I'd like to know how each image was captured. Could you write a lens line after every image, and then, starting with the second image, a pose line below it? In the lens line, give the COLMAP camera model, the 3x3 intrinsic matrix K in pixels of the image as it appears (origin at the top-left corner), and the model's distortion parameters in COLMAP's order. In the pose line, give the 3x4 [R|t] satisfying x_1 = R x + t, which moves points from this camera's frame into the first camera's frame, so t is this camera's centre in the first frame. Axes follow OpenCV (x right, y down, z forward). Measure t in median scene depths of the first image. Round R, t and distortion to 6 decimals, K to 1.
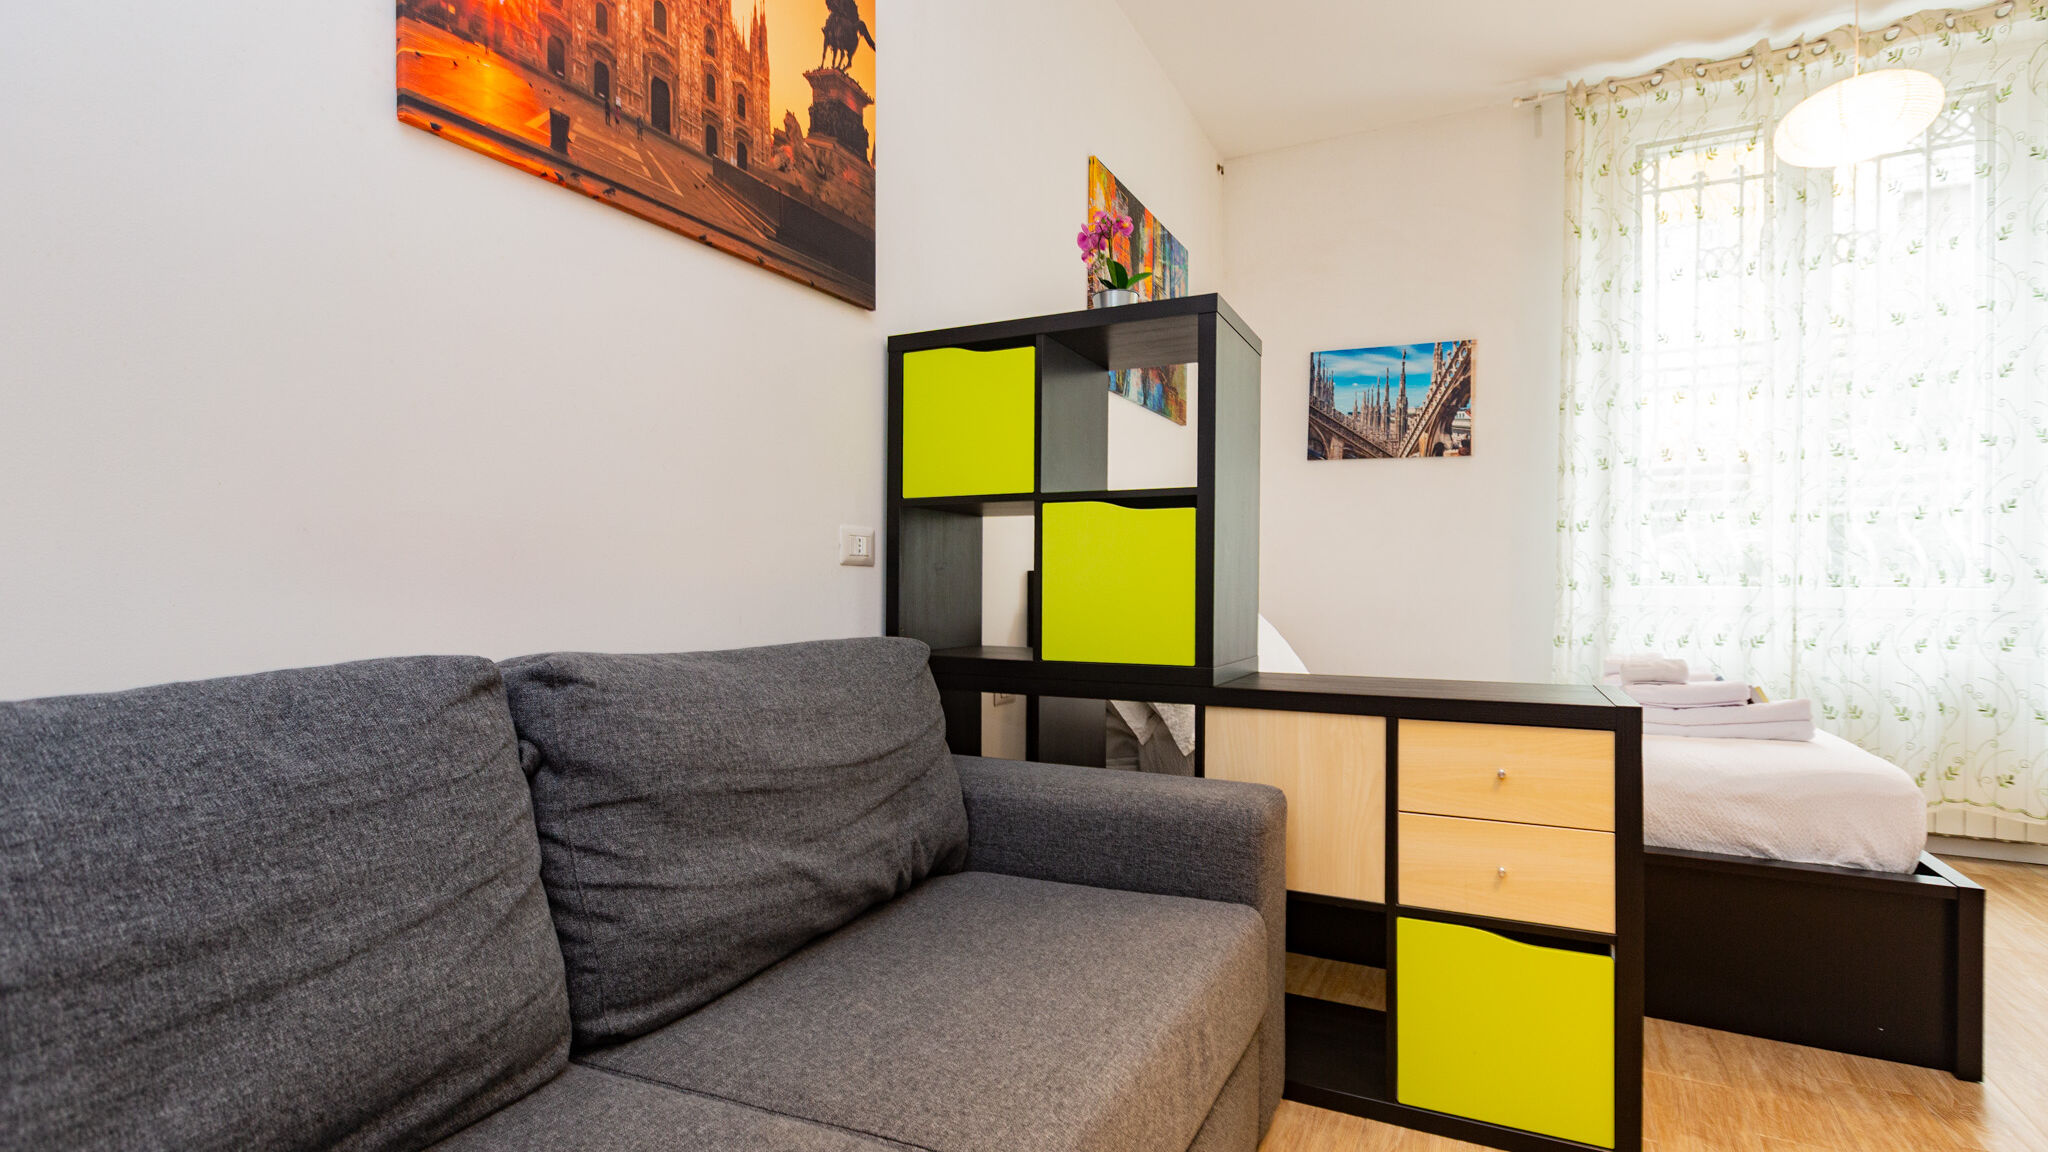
lens RADIAL K [[941.6, 0, 1019.3], [0, 941.6, 595.1], [0, 0, 1]] dist [0.000482, -0.000091]
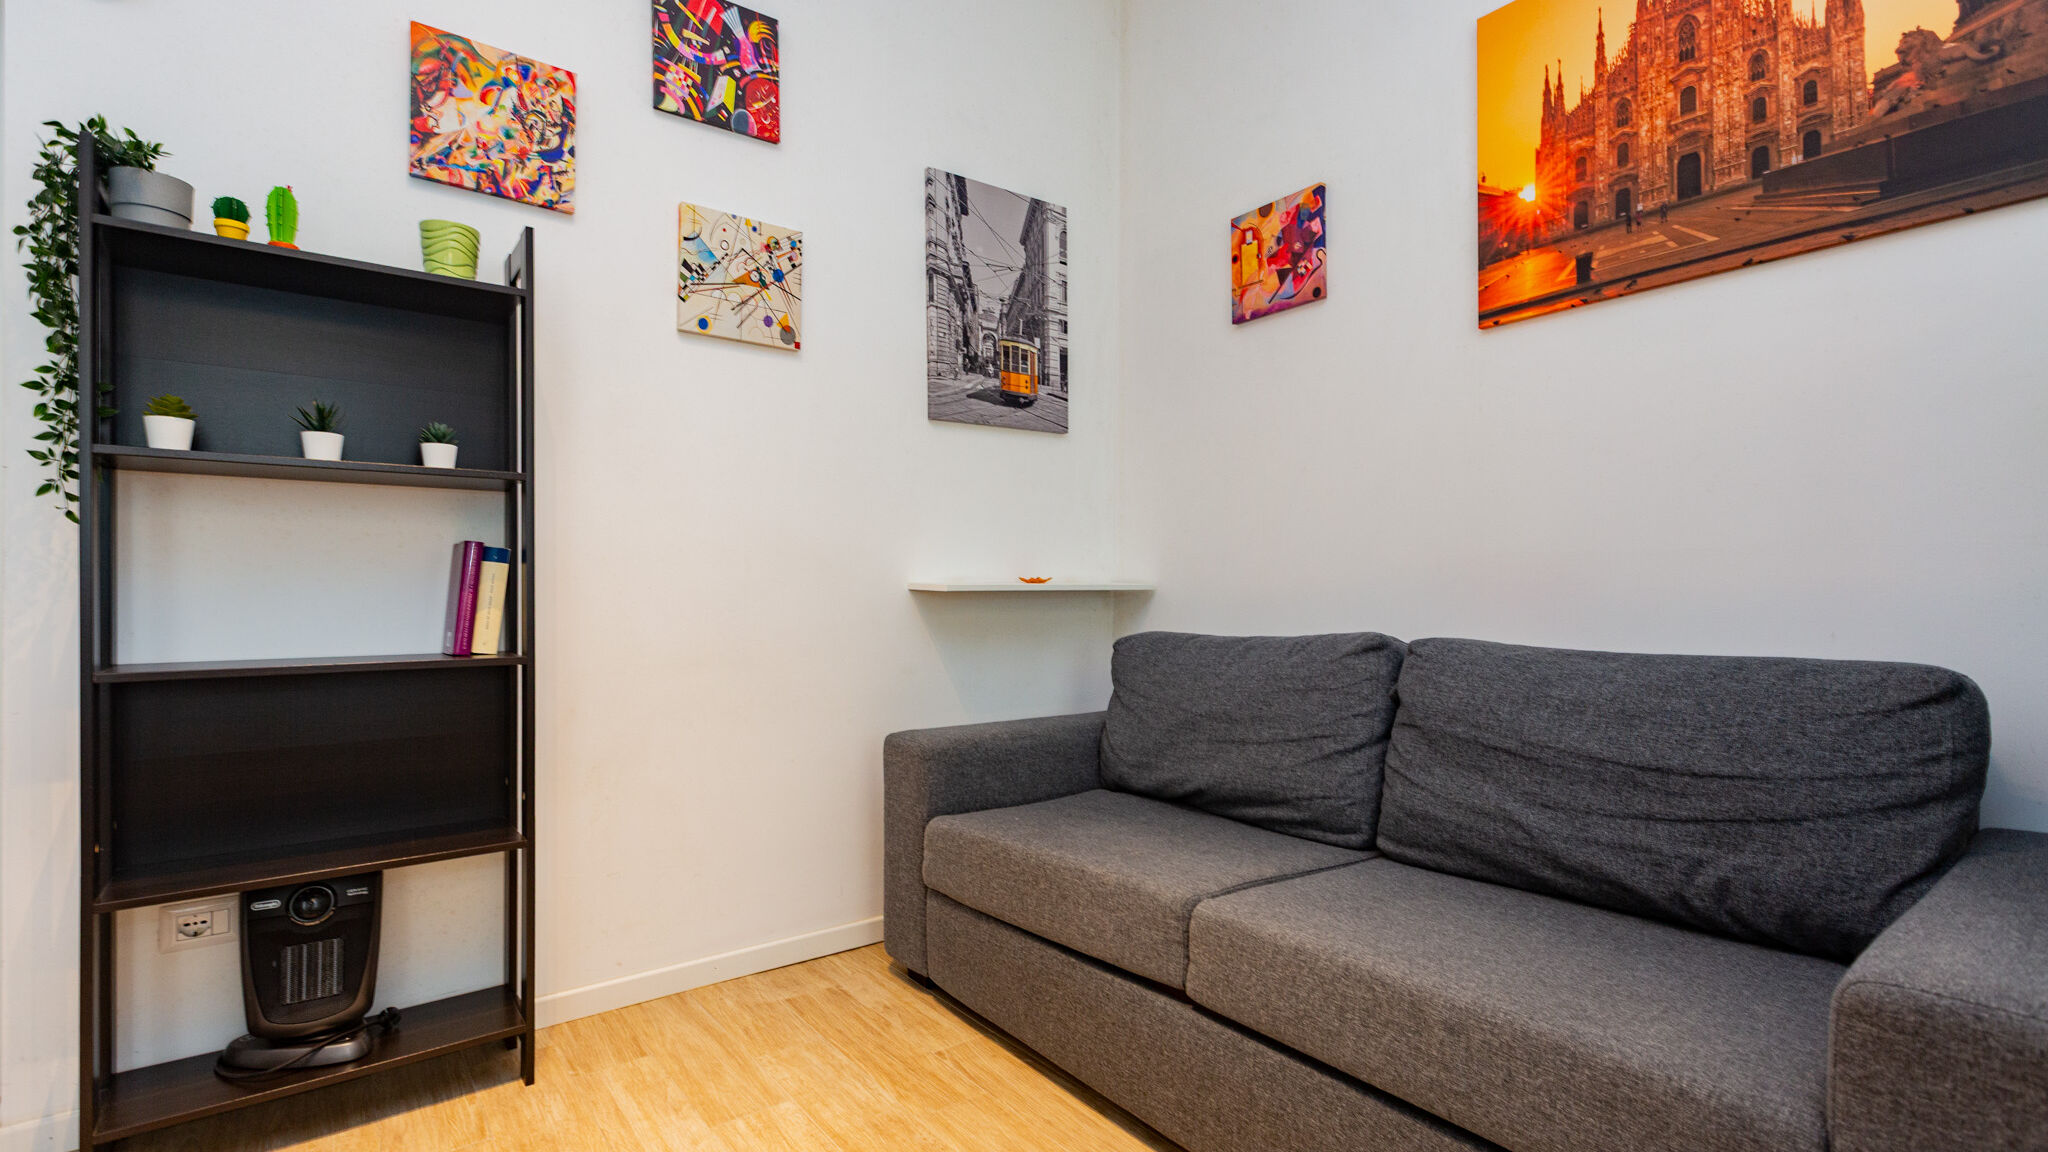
lens RADIAL K [[941.6, 0, 1013.7], [0, 941.6, 585.6], [0, 0, 1]] dist [0.000482, -0.000091]
pose [[-0.427331, -0.020516, -0.903863, 0.861429], [-0.015767, 0.999760, -0.015239, 0.003623], [0.903958, 0.007739, -0.427551, 0.658557]]
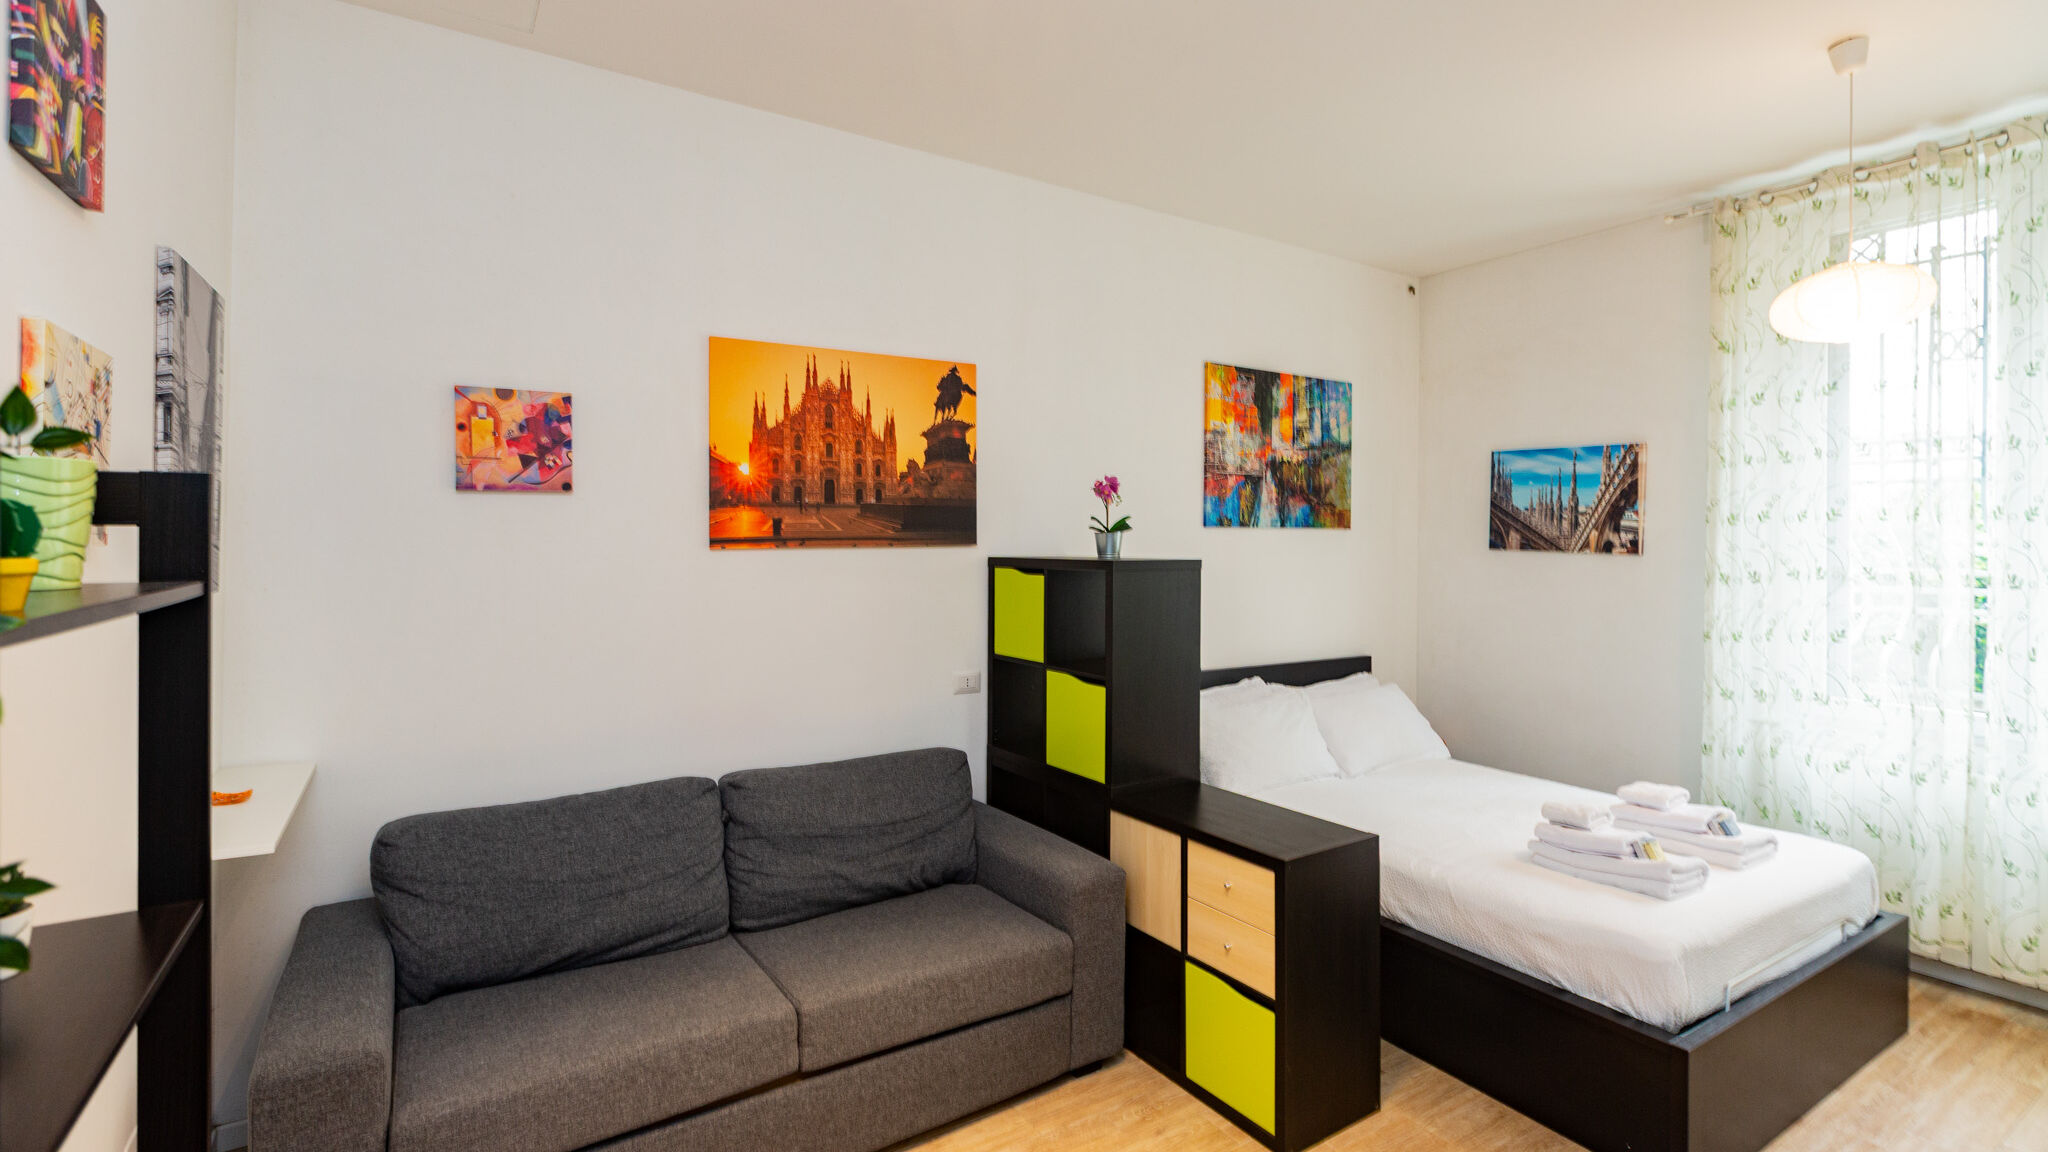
lens RADIAL K [[941.6, 0, 1018.6], [0, 941.6, 530.1], [0, 0, 1]] dist [0.000482, -0.000091]
pose [[0.860173, -0.008536, -0.509931, 0.919318], [0.001524, 0.999898, -0.014167, -0.353355], [0.510000, 0.011409, 0.860099, -0.515677]]
